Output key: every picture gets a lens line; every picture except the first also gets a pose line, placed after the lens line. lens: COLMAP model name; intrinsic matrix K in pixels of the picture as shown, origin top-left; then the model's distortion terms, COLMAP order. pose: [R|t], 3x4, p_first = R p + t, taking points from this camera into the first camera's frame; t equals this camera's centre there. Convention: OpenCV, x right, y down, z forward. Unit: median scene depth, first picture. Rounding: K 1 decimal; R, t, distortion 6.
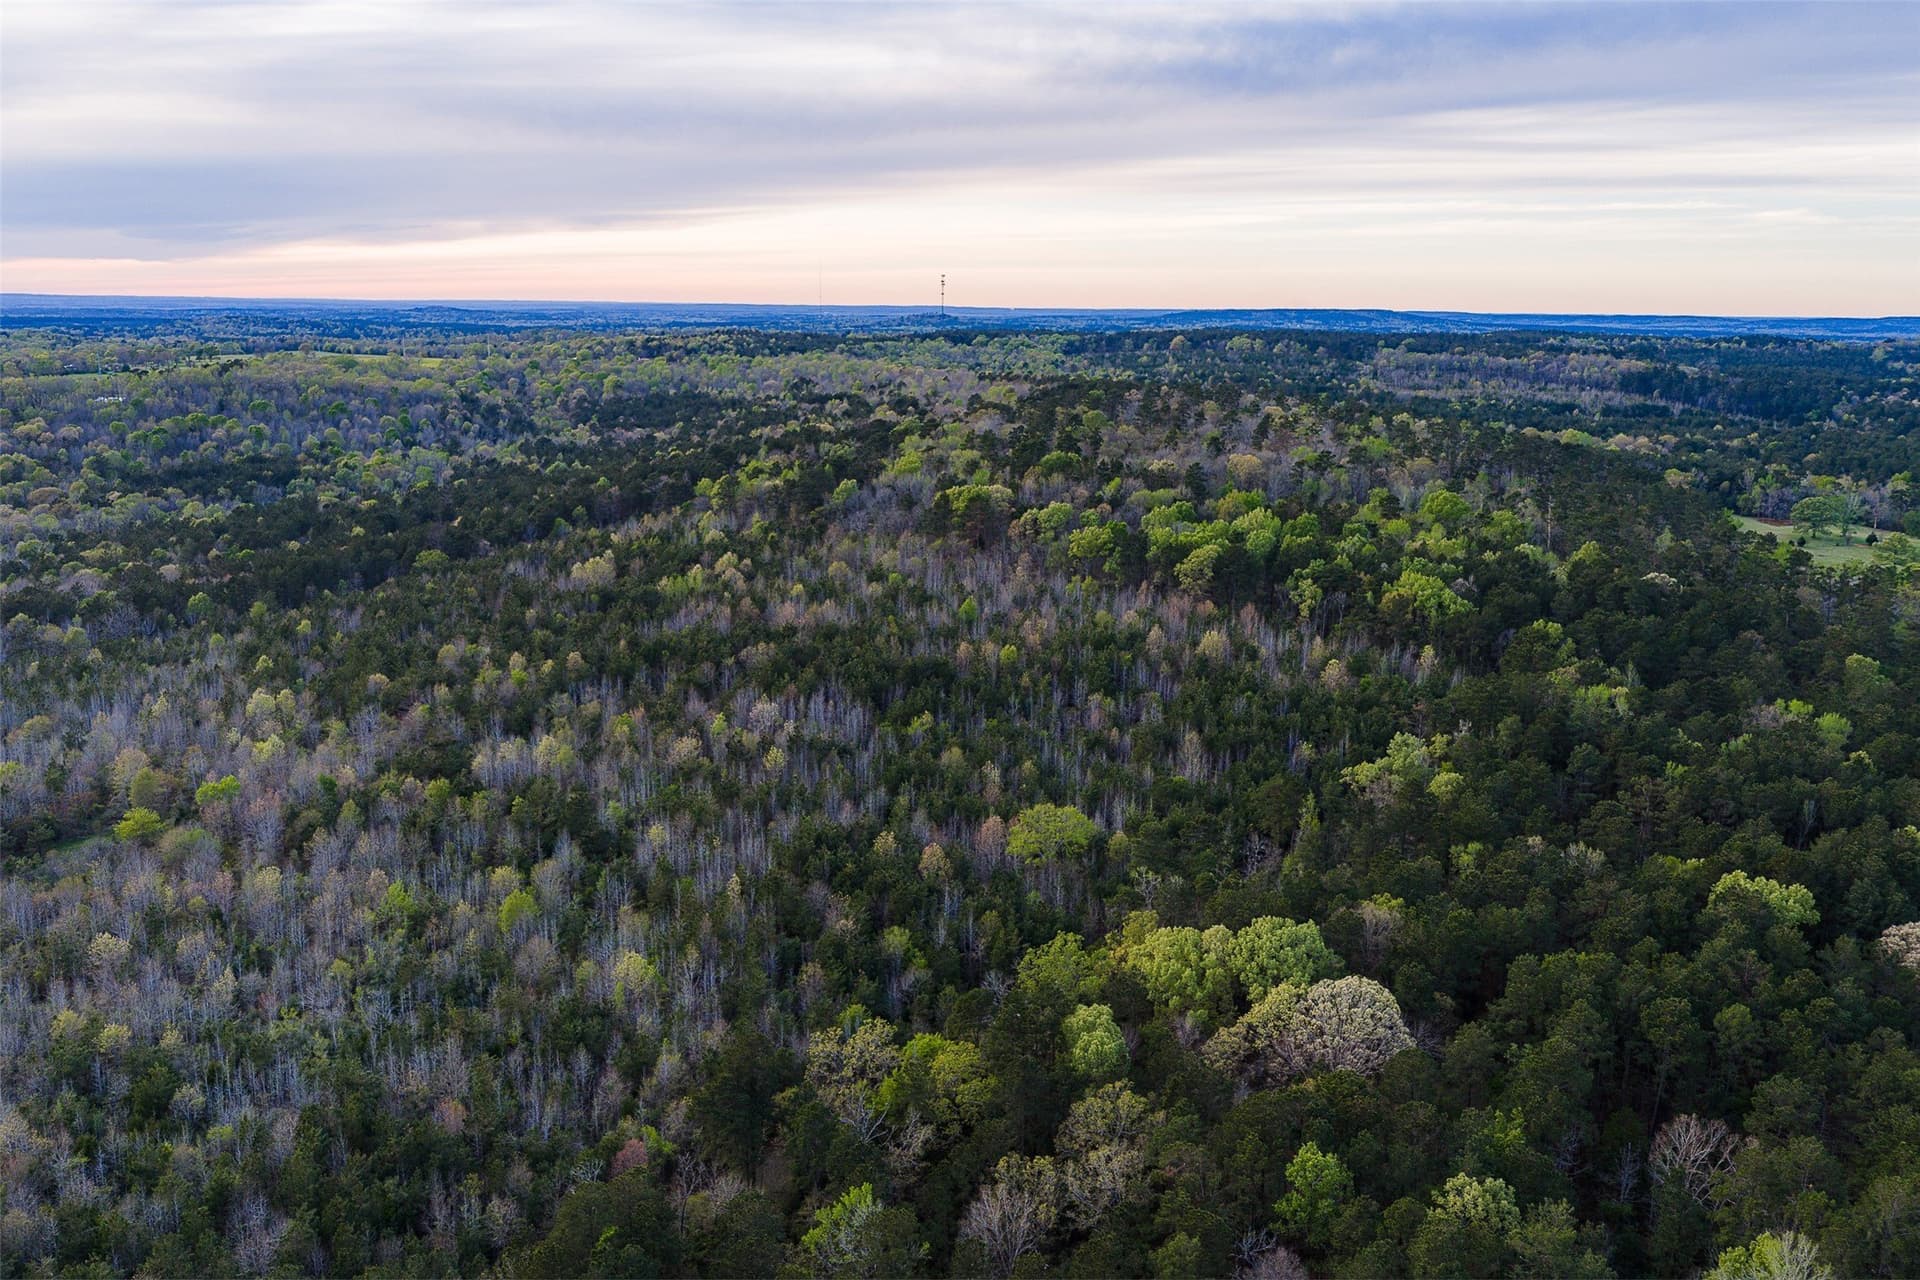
lens RADIAL K [[1590.7, 0, 970.3], [0, 1590.7, 688.4], [0, 0, 1]] dist [0.025049, -0.042004]
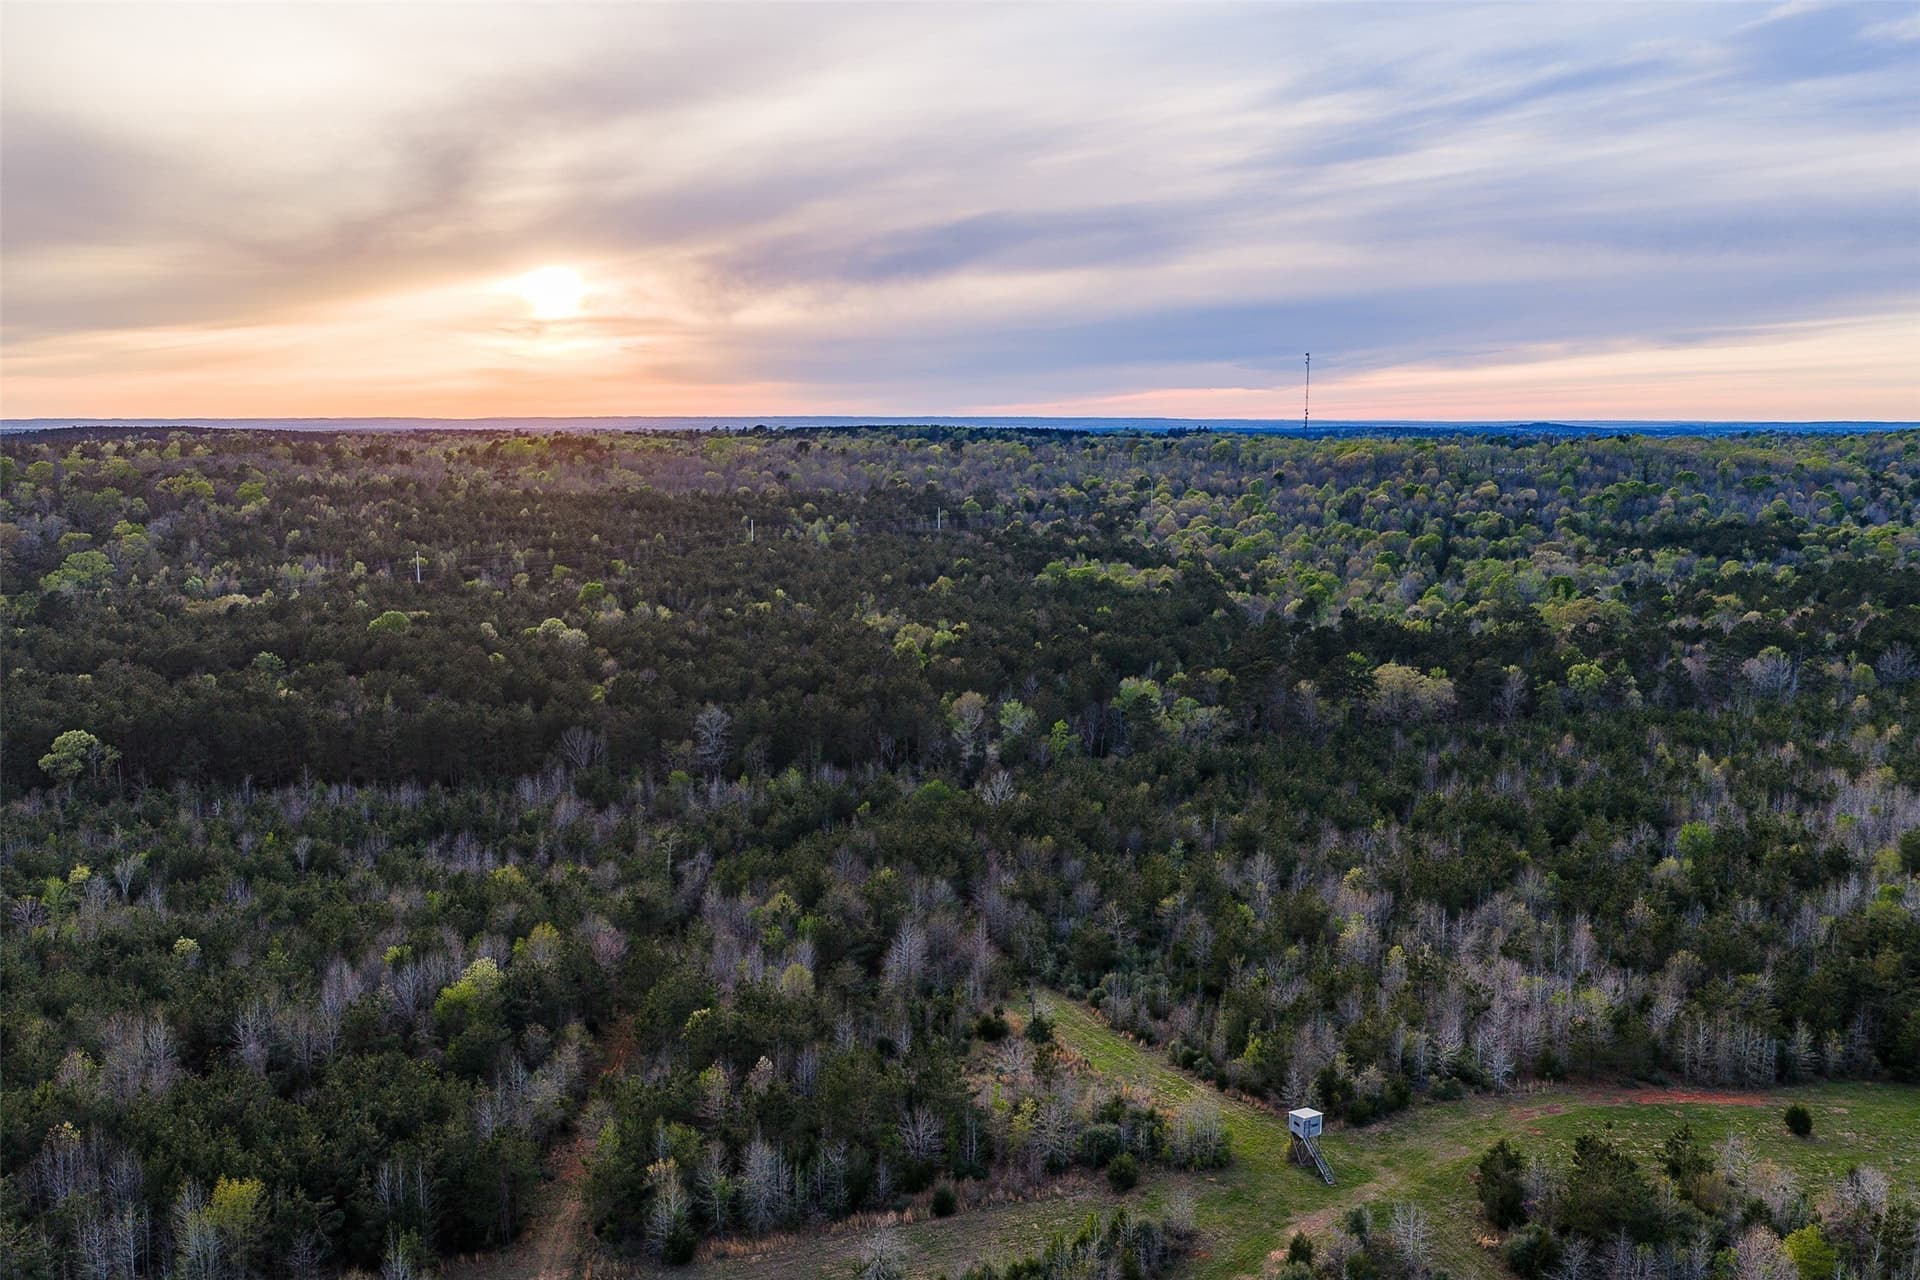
lens RADIAL K [[1590.7, 0, 965.6], [0, 1590.7, 641.2], [0, 0, 1]] dist [0.025049, -0.042004]
pose [[0.804356, 0.075162, -0.589374, -0.287711], [-0.134872, 0.989169, -0.057921, 0.046384], [0.578637, 0.126079, 0.805781, -0.019115]]
